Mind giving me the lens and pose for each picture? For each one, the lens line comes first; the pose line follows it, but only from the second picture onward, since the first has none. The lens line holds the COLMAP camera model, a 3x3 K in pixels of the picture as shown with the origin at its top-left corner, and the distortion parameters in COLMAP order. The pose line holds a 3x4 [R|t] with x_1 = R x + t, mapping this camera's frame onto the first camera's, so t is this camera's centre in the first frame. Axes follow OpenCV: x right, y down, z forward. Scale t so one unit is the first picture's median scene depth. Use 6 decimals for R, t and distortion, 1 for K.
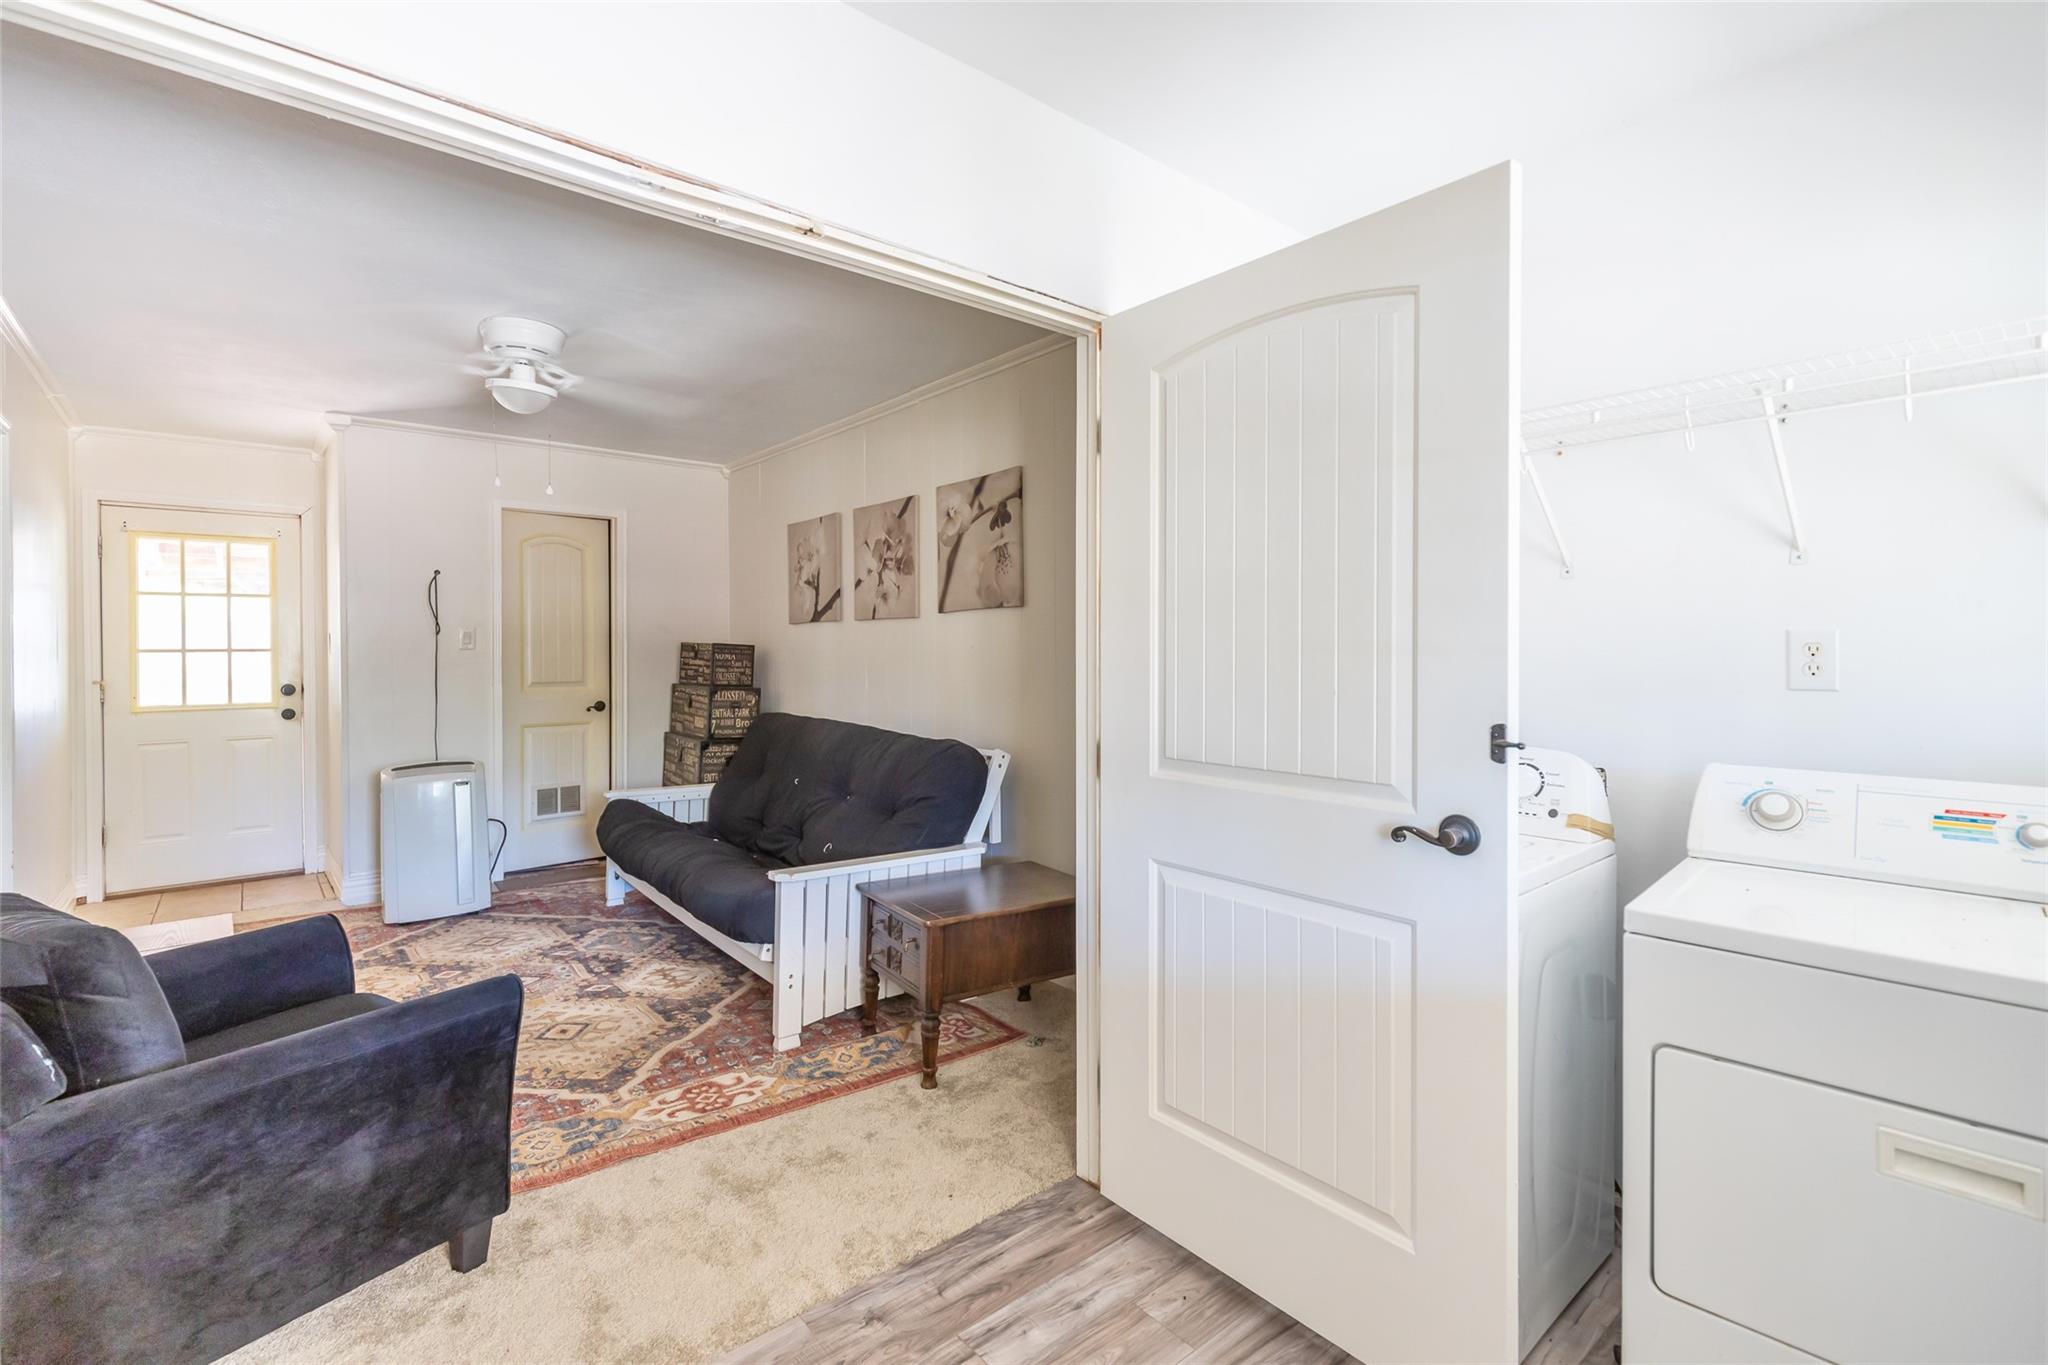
lens RADIAL K [[932.2, 0, 1029.3], [0, 932.2, 651.8], [0, 0, 1]] dist [0.007647, -0.002374]
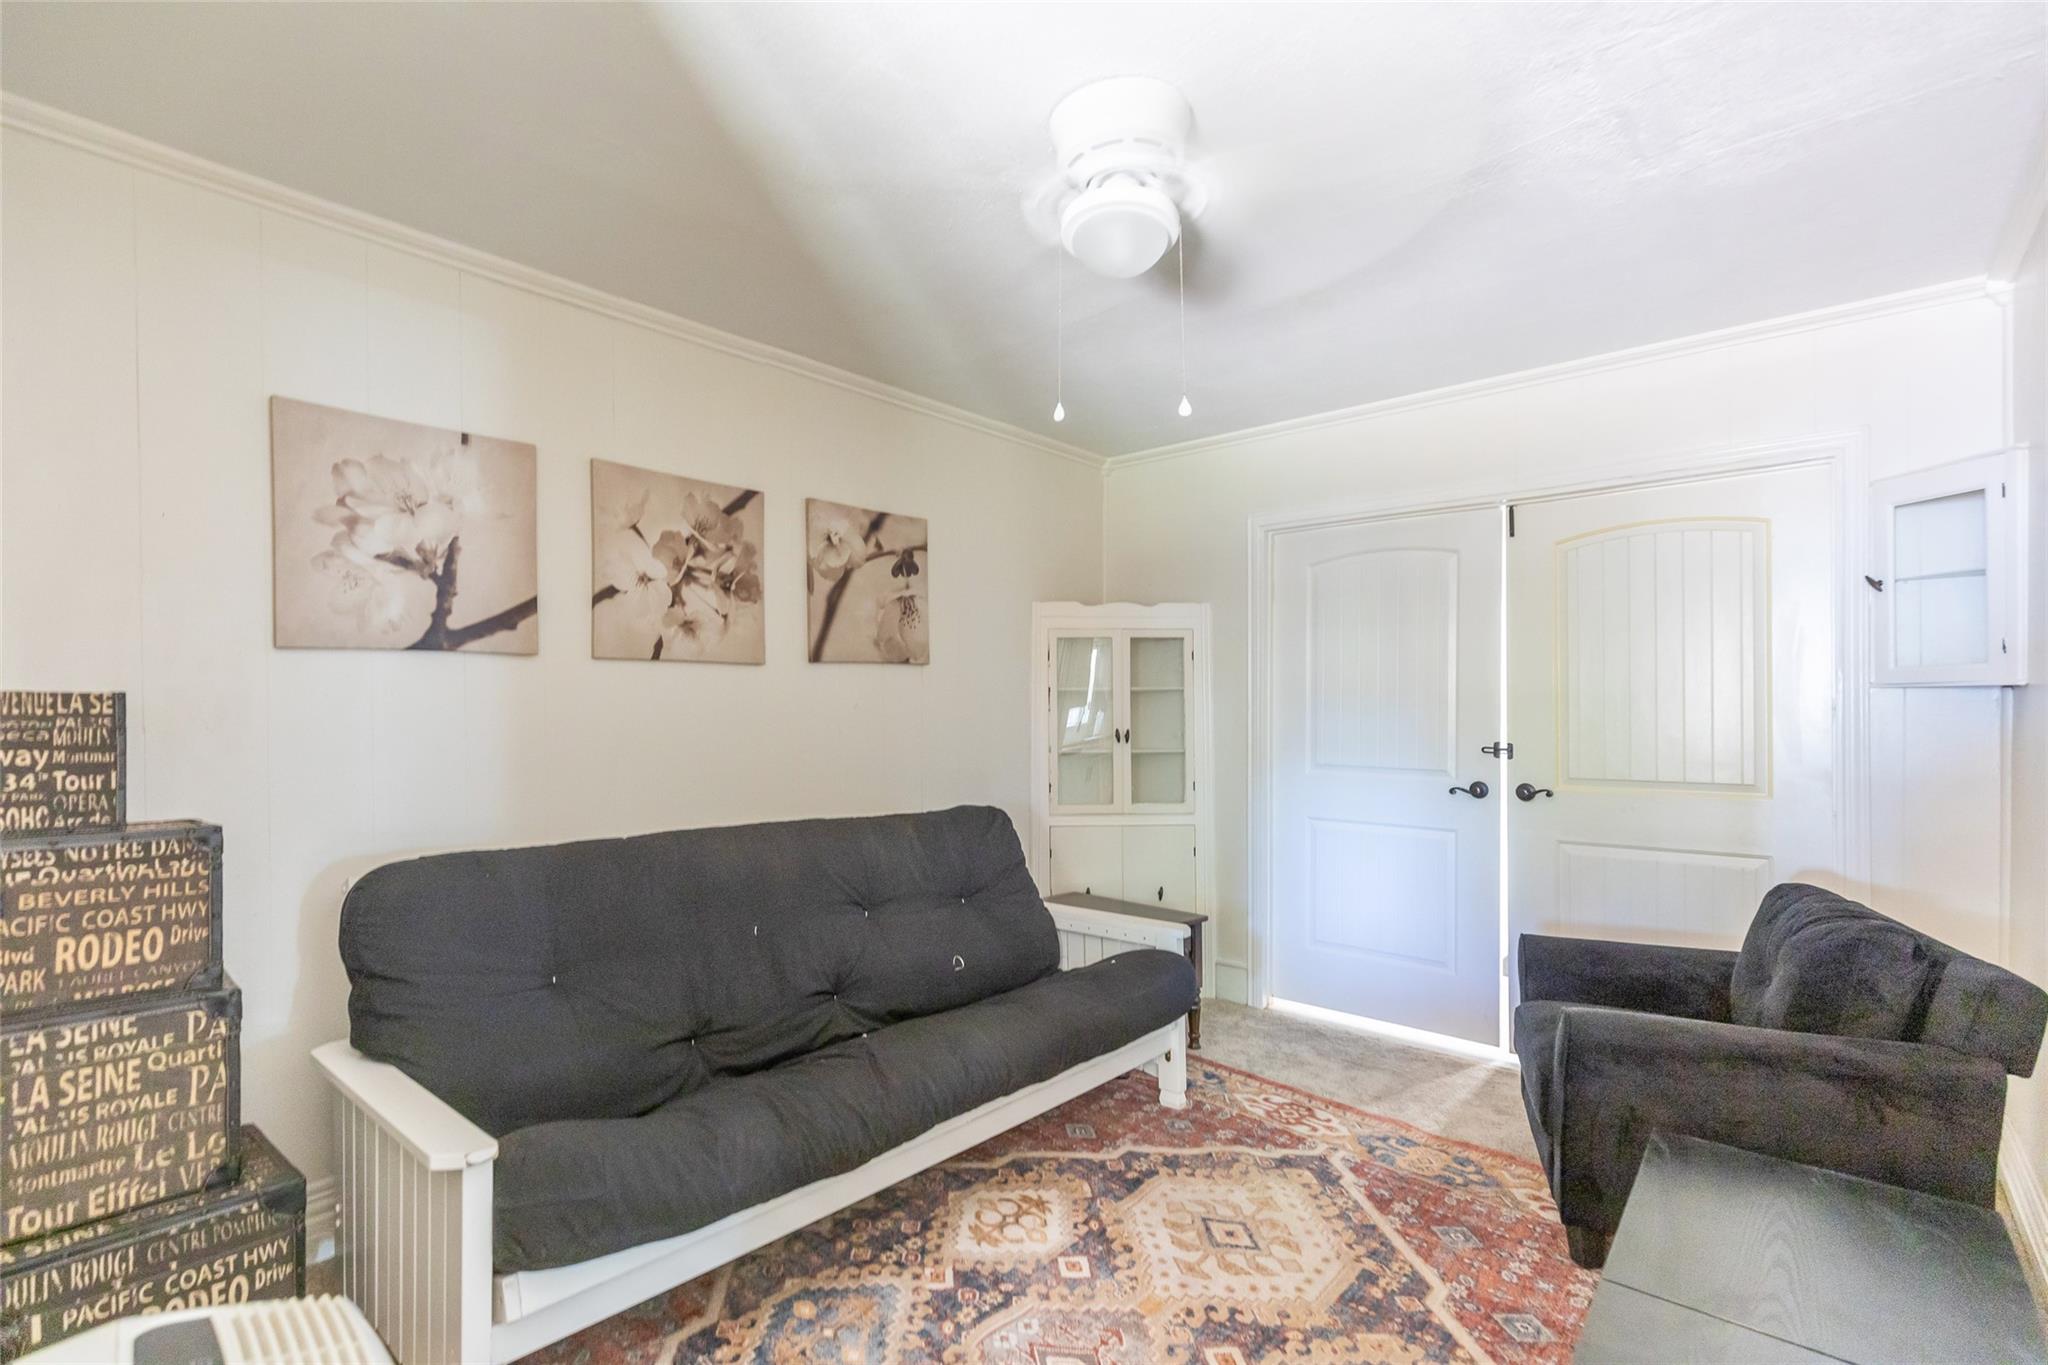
lens RADIAL K [[932.2, 0, 1026.4], [0, 932.2, 716.1], [0, 0, 1]] dist [0.007647, -0.002374]
pose [[-0.157176, -0.010052, 0.987519, -0.928462], [0.001465, 0.999945, 0.010412, -0.005085], [-0.987570, 0.003083, -0.157153, 0.991140]]
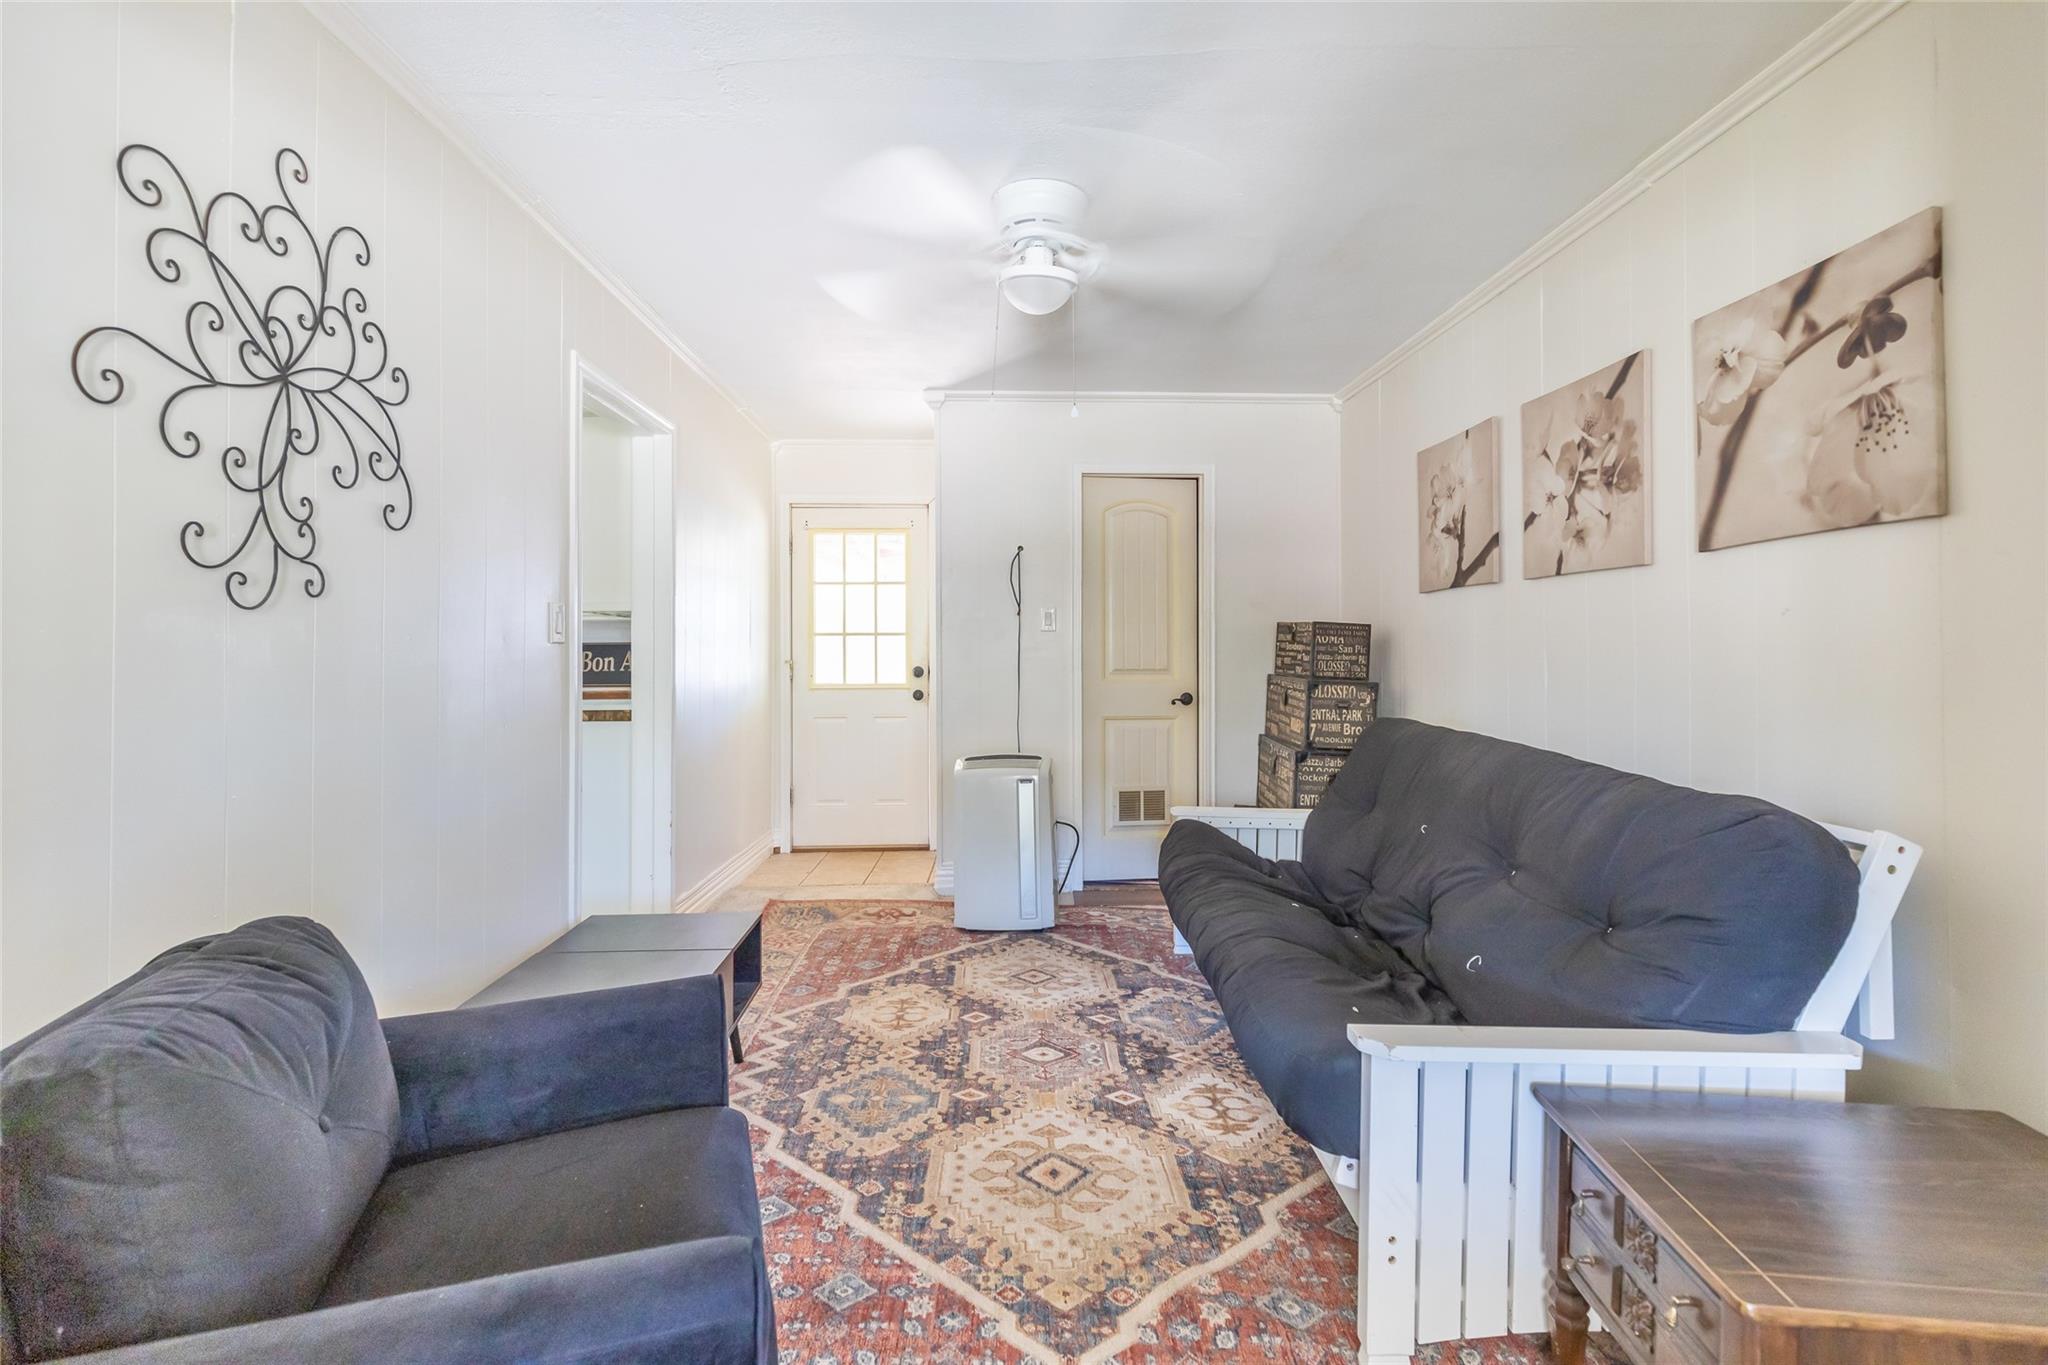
lens RADIAL K [[932.2, 0, 1021.0], [0, 932.2, 637.4], [0, 0, 1]] dist [0.007647, -0.002374]
pose [[0.780272, -0.002879, -0.625434, -0.068074], [-0.003369, 0.999956, -0.008806, 0.014576], [0.625431, 0.008978, 0.780228, 0.348158]]
